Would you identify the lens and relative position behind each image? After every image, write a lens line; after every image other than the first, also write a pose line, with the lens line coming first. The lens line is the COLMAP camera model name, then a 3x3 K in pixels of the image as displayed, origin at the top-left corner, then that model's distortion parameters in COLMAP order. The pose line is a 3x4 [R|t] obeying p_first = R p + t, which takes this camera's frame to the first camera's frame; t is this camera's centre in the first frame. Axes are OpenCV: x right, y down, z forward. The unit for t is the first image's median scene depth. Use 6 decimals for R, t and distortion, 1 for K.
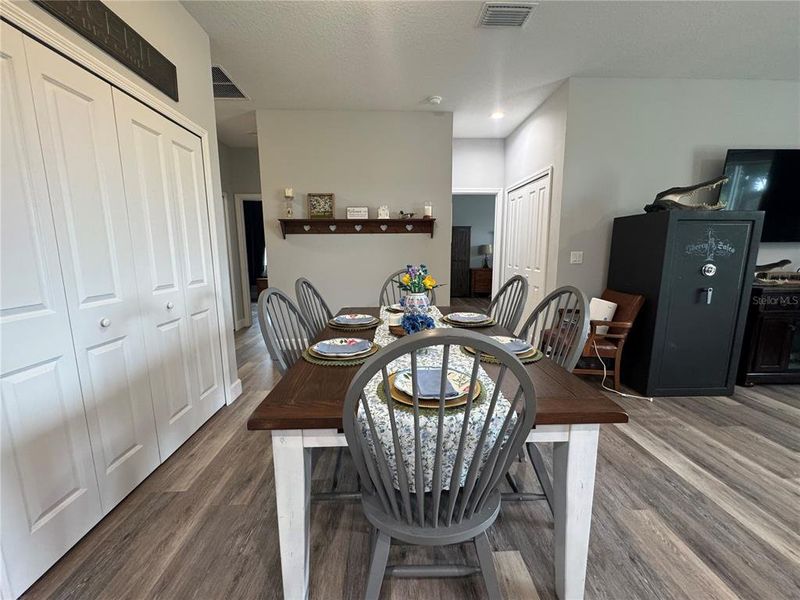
lens RADIAL K [[319.6, 0, 402.0], [0, 319.6, 301.2], [0, 0, 1]] dist [-0.001934, 0.000302]
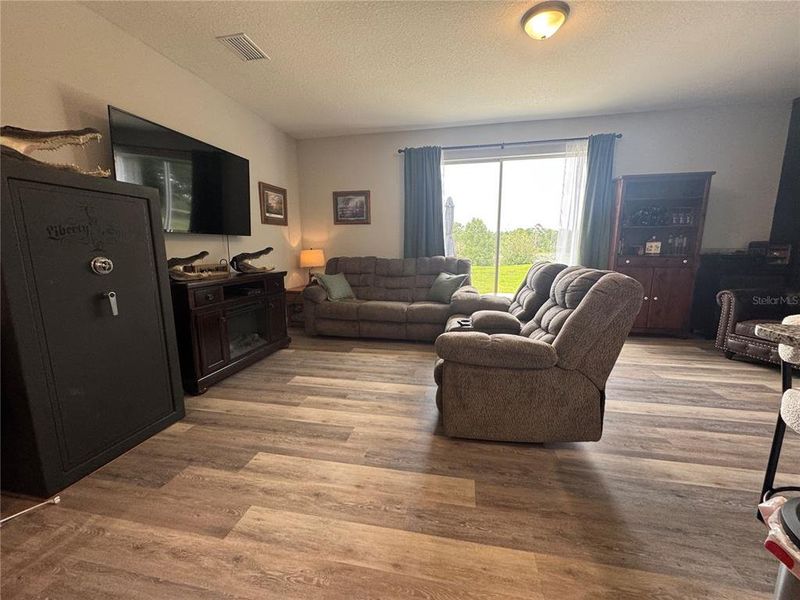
lens RADIAL K [[319.6, 0, 399.4], [0, 319.6, 300.2], [0, 0, 1]] dist [-0.001934, 0.000302]
pose [[0.237146, -0.154365, 0.959131, 0.420626], [0.153275, 0.980874, 0.119967, -0.011784], [-0.959306, 0.118562, 0.256271, 0.222220]]
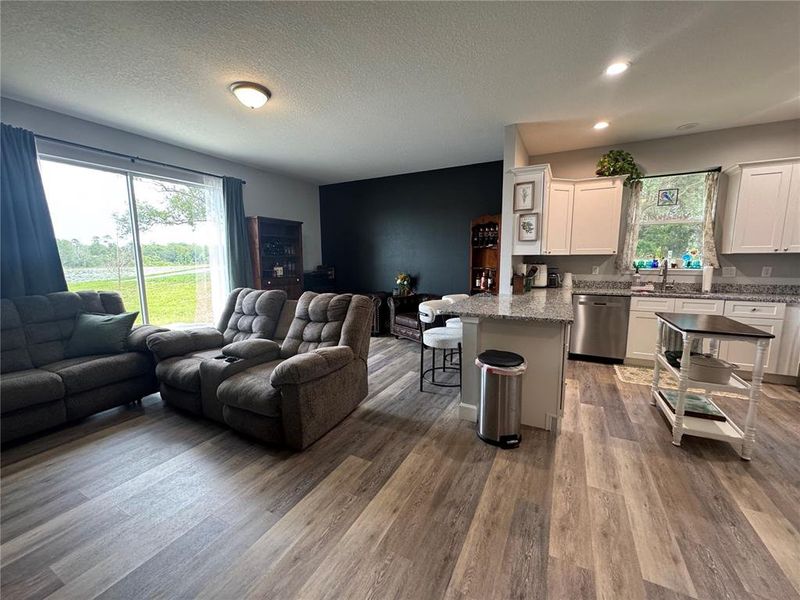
lens RADIAL K [[319.6, 0, 399.1], [0, 319.6, 301.4], [0, 0, 1]] dist [-0.001934, 0.000302]
pose [[-0.865972, -0.055552, 0.496998, 0.481318], [0.087420, 0.961693, 0.259815, -0.159340], [-0.492393, 0.268440, -0.827943, 0.763877]]
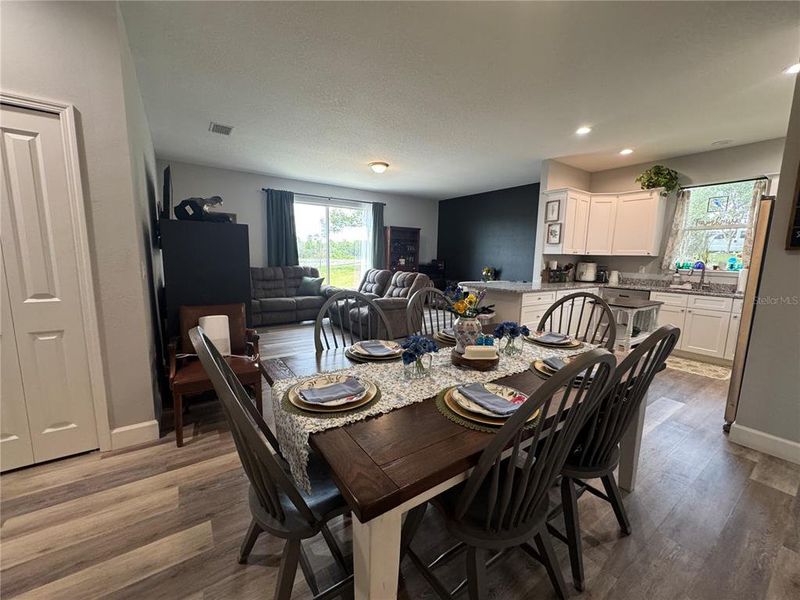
lens RADIAL K [[319.6, 0, 399.5], [0, 319.6, 300.7], [0, 0, 1]] dist [-0.001934, 0.000302]
pose [[-0.536701, -0.124878, 0.834481, -0.359202], [0.109653, 0.970278, 0.215724, -0.180279], [-0.836617, 0.207282, -0.507056, 1.032139]]
